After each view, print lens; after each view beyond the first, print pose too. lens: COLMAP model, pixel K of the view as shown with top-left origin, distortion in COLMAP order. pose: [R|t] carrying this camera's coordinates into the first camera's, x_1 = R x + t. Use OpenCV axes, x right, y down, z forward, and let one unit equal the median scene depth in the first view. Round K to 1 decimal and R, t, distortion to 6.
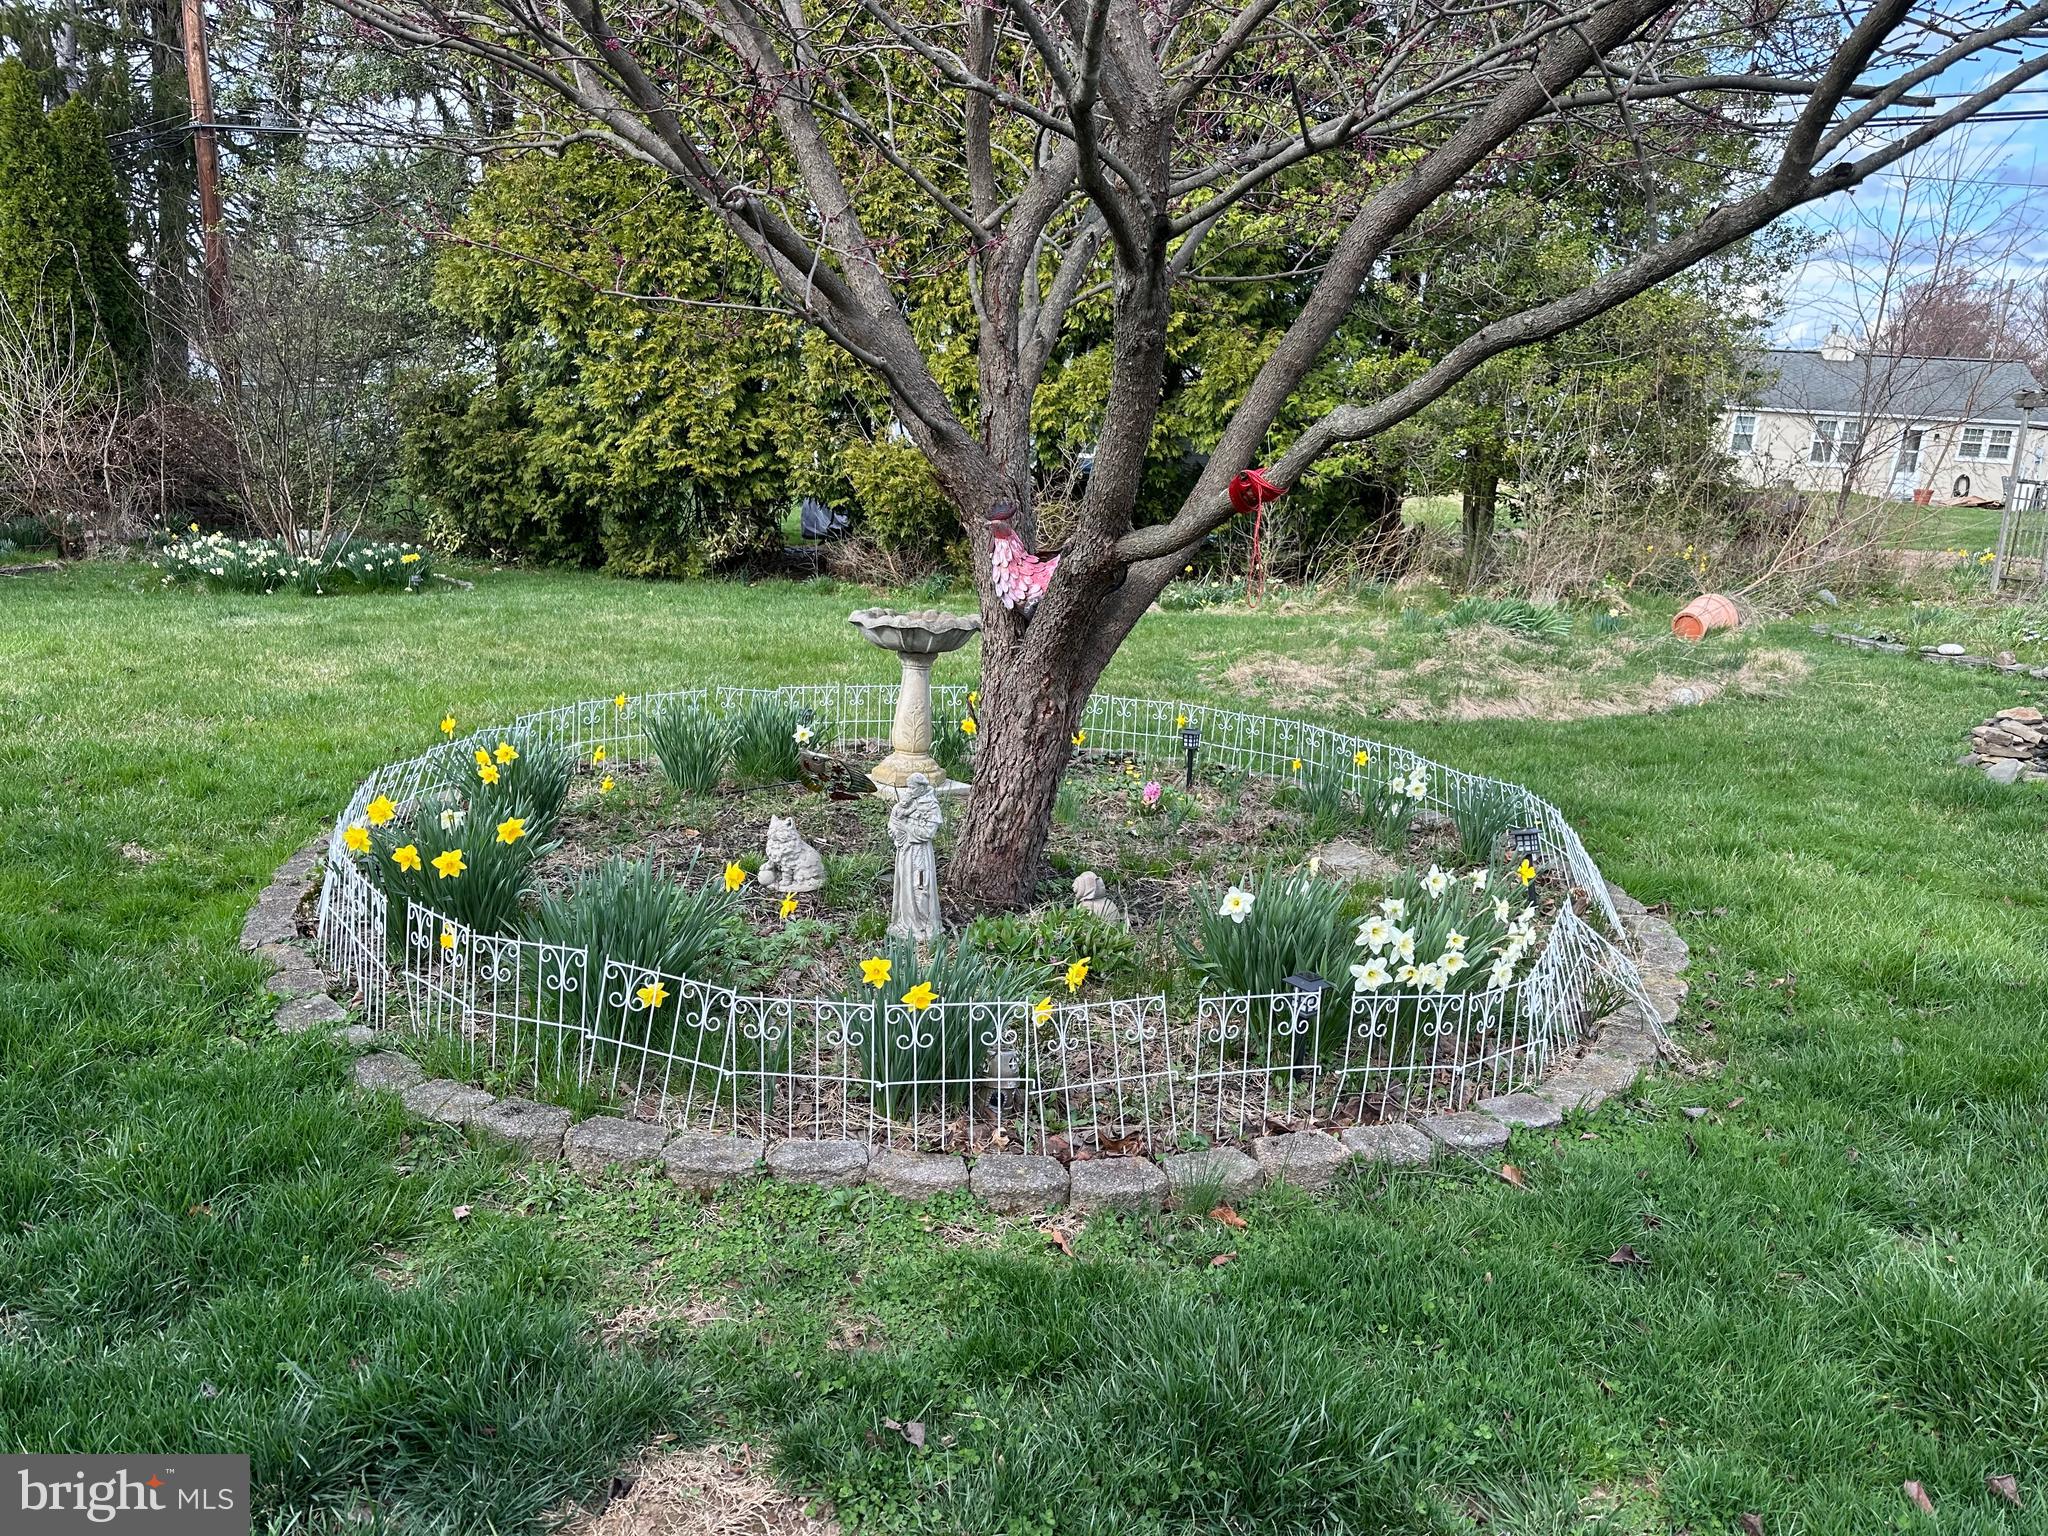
lens RADIAL K [[1440.7, 0, 1024.7], [0, 1440.7, 764.4], [0, 0, 1]] dist [0.050156, -0.001272]
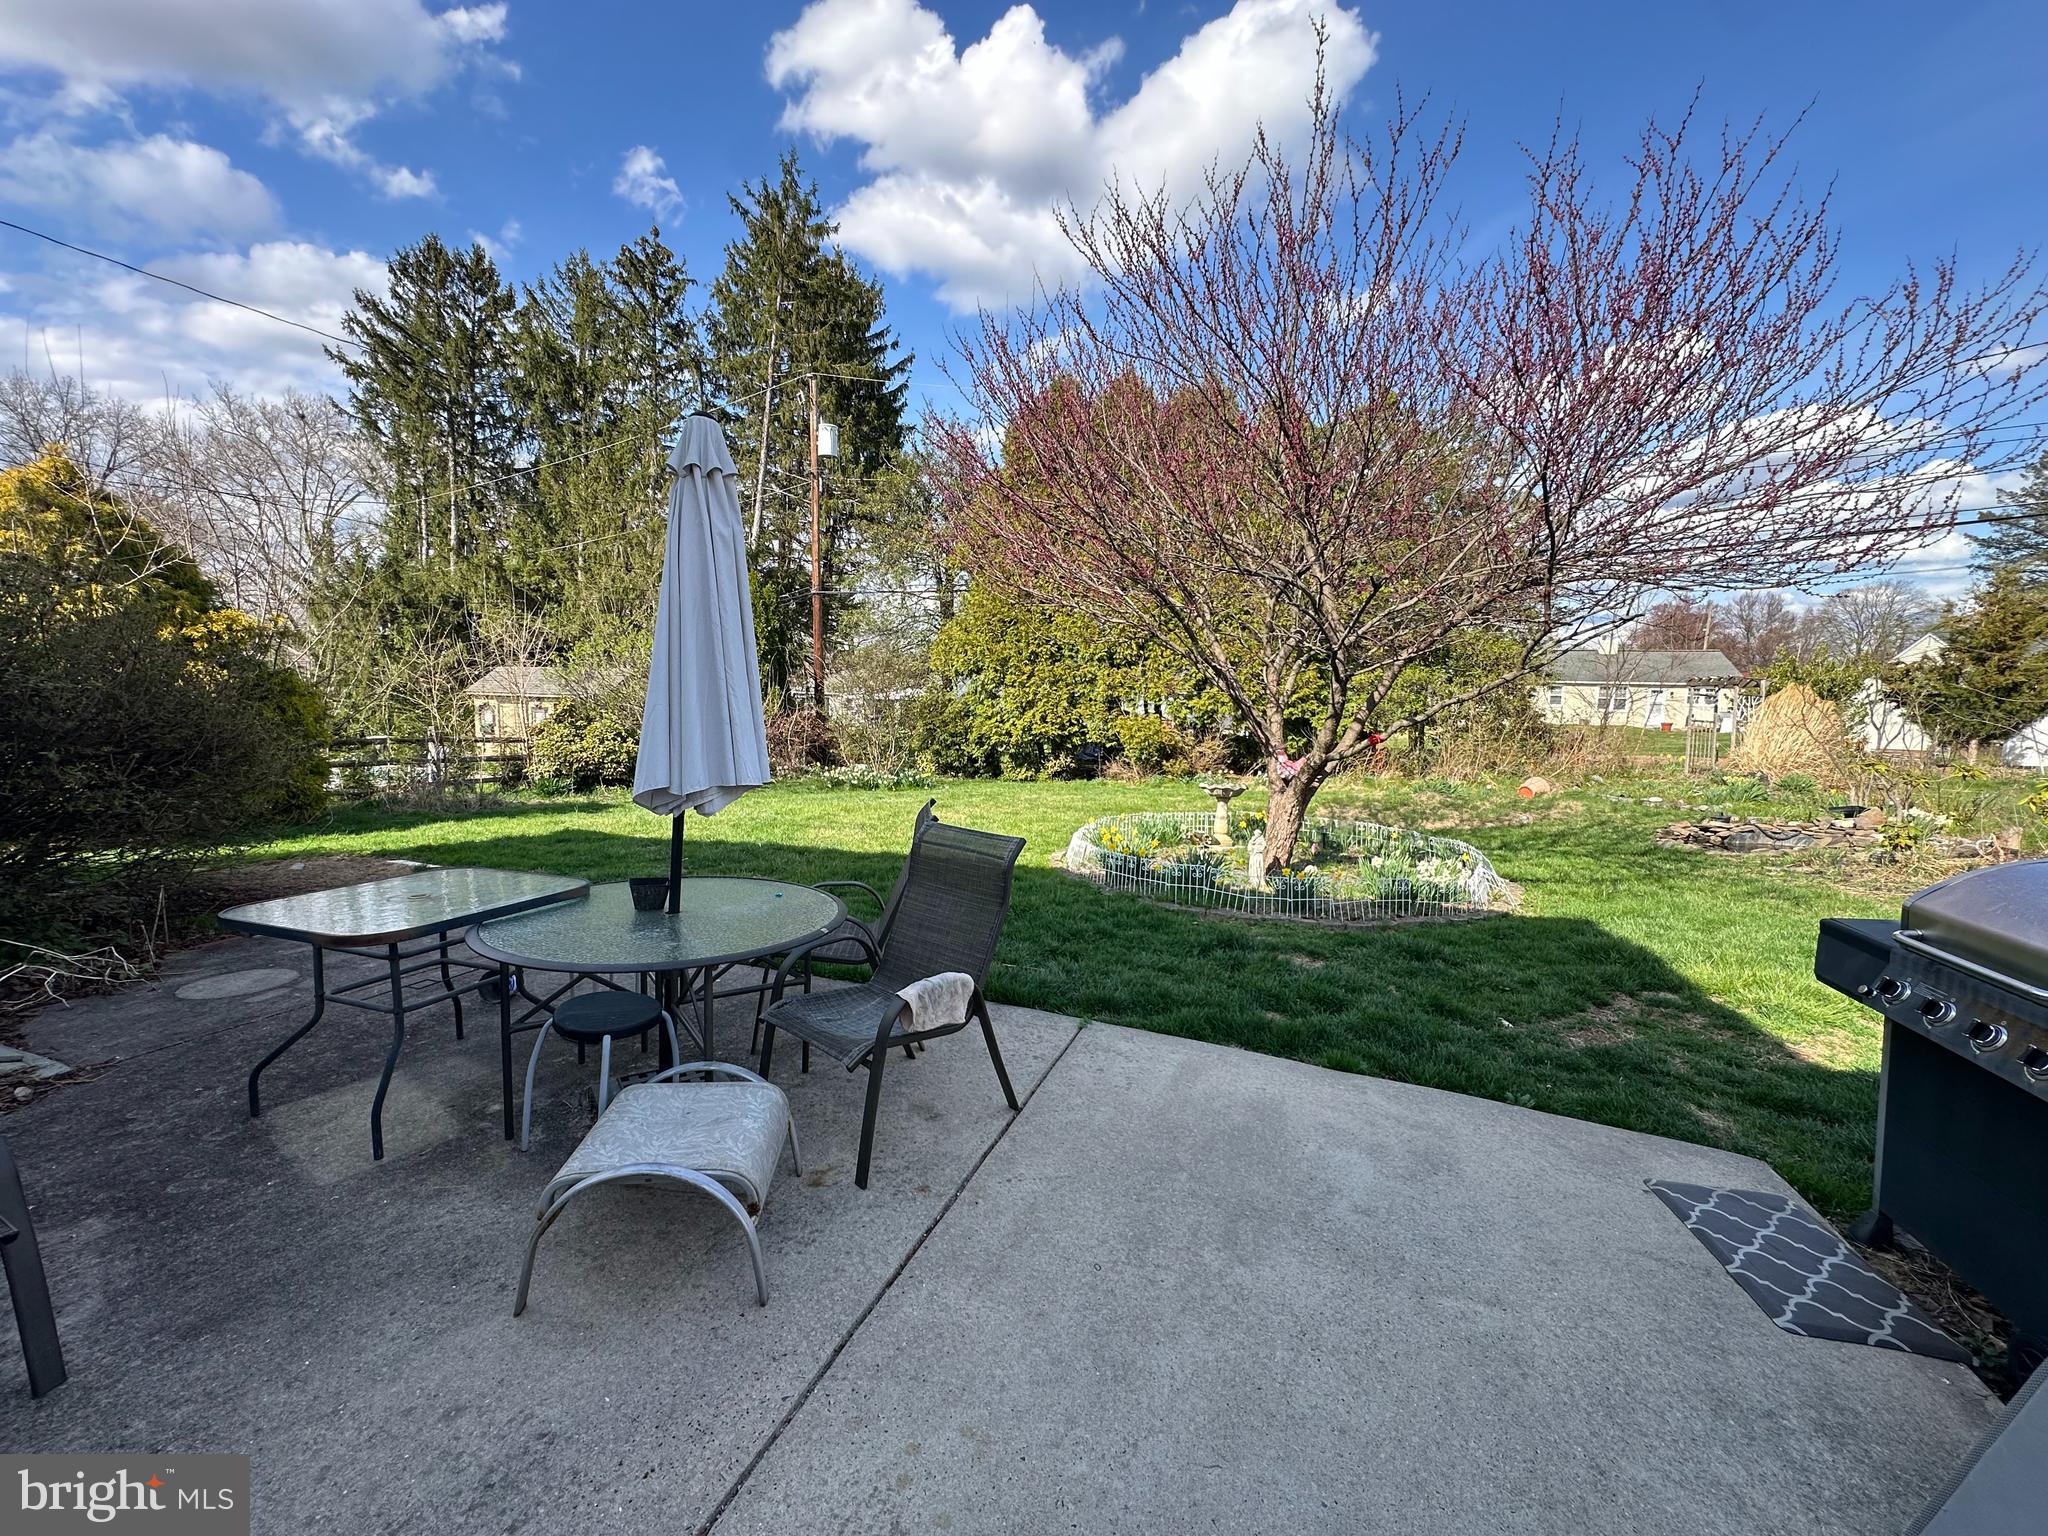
lens RADIAL K [[803.7, 0, 1026.5], [0, 803.7, 773.4], [0, 0, 1]] dist [0.000204, 0.000249]
pose [[0.990043, -0.023682, -0.138762, -0.089529], [0.003884, 0.989967, -0.141245, 0.035386], [0.140715, 0.139300, 0.980201, -0.222830]]
